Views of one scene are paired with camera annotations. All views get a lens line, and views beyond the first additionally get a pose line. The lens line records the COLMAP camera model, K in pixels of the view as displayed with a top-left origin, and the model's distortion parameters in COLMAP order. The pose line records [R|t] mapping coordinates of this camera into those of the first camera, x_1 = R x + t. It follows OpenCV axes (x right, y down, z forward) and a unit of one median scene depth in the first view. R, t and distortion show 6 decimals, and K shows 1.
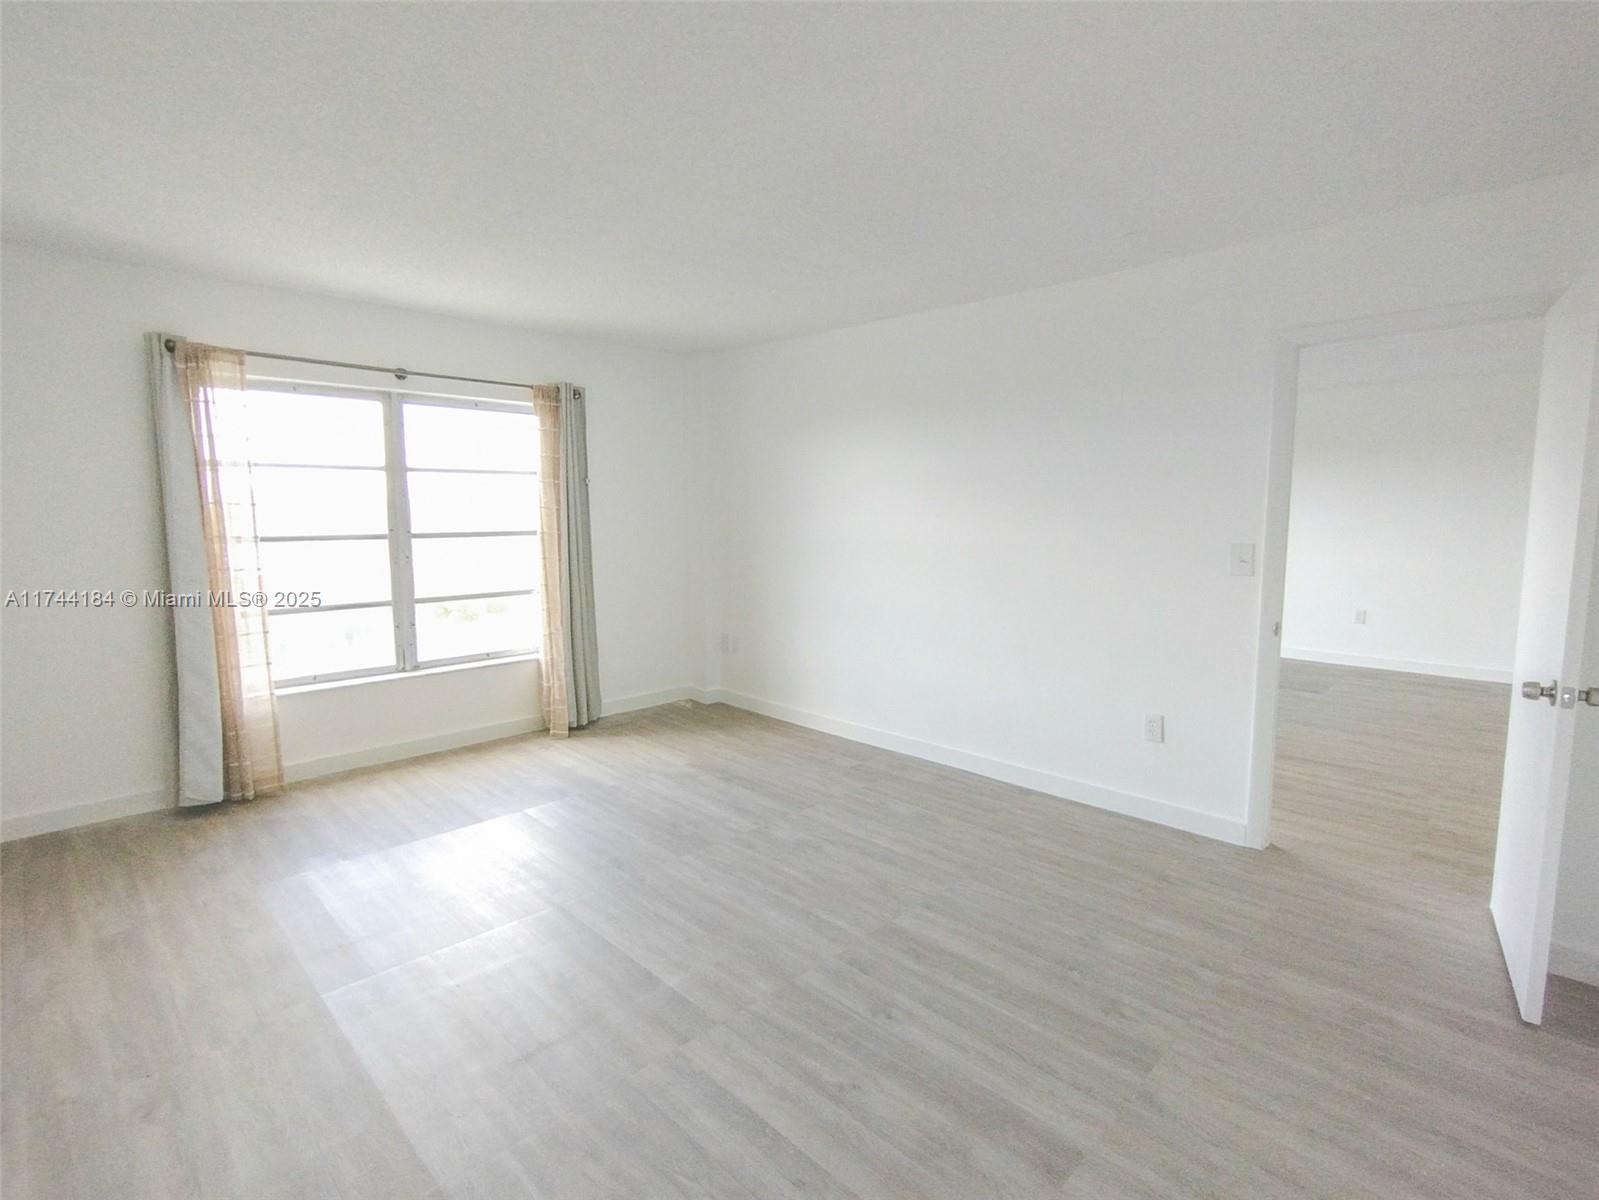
lens RADIAL K [[800.0, 0, 790.2], [0, 800.0, 595.2], [0, 0, 1]] dist [0.001987, 0.001416]
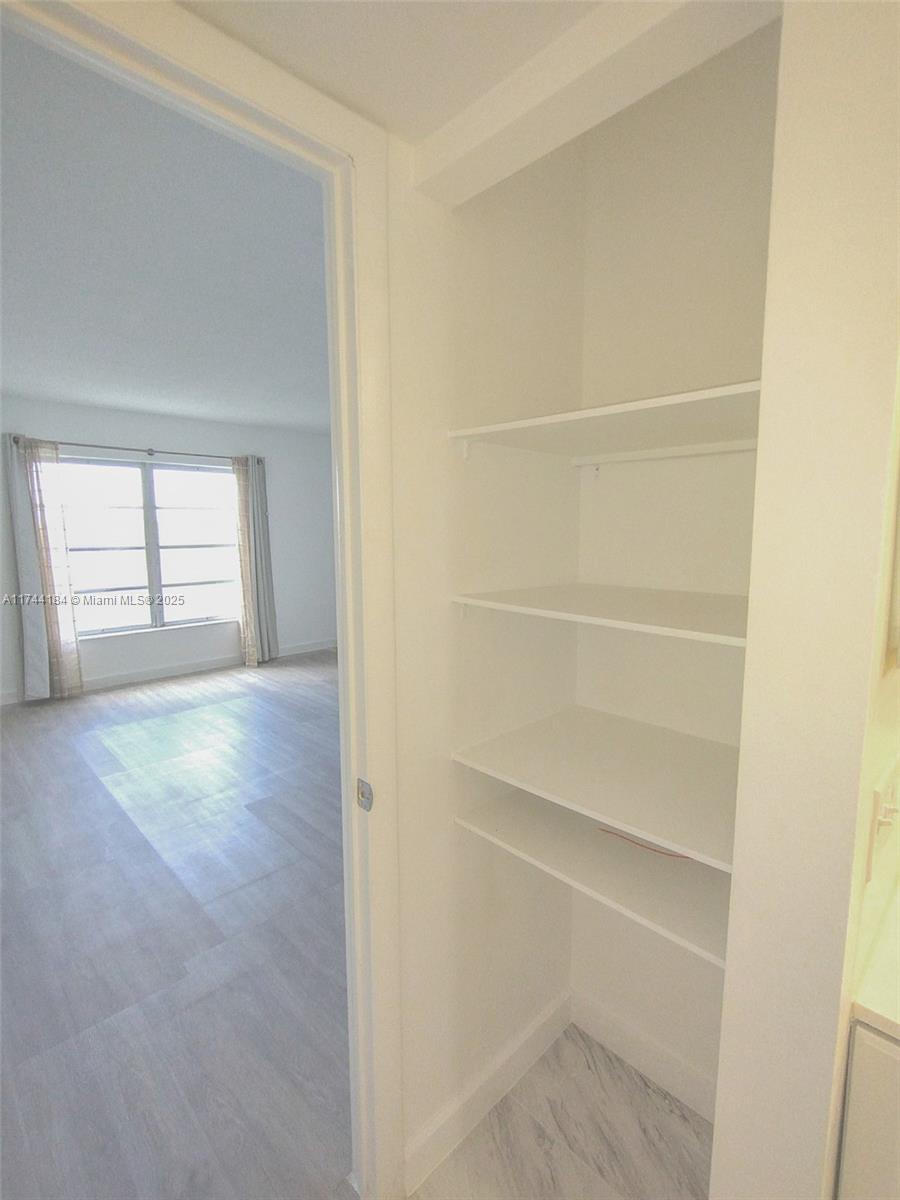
lens RADIAL K [[575.0, 0, 457.7], [0, 575.0, 597.9], [0, 0, 1]] dist [-0.000208, 0.001022]
pose [[0.999987, -0.005062, -0.000021, 0.182053], [0.005062, 0.999879, 0.014693, 0.020979], [-0.000054, -0.014693, 0.999892, -0.250204]]
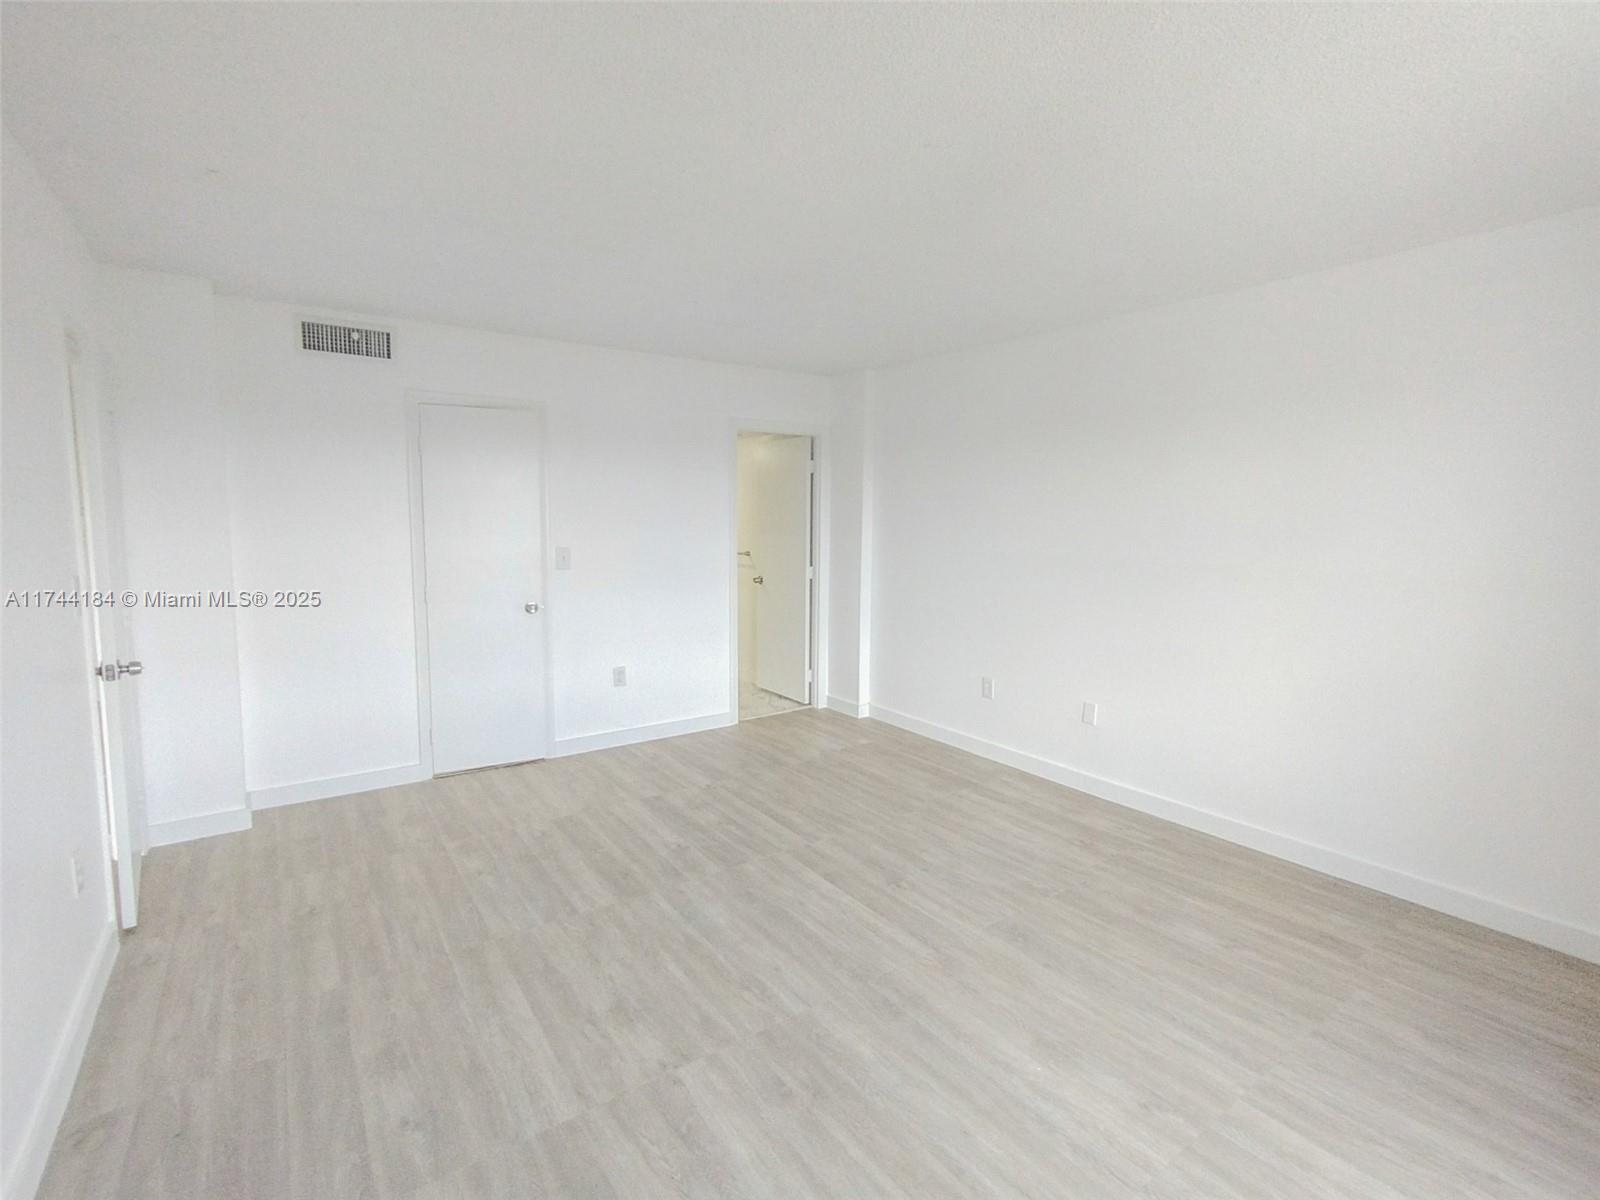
lens RADIAL K [[766.7, 0, 792.4], [0, 766.7, 591.0], [0, 0, 1]] dist [-0.000208, 0.001022]
pose [[-0.986467, -0.020537, 0.162666, -0.187391], [0.013840, 0.978153, 0.207423, -0.158001], [-0.163372, 0.206867, -0.964632, 1.298770]]
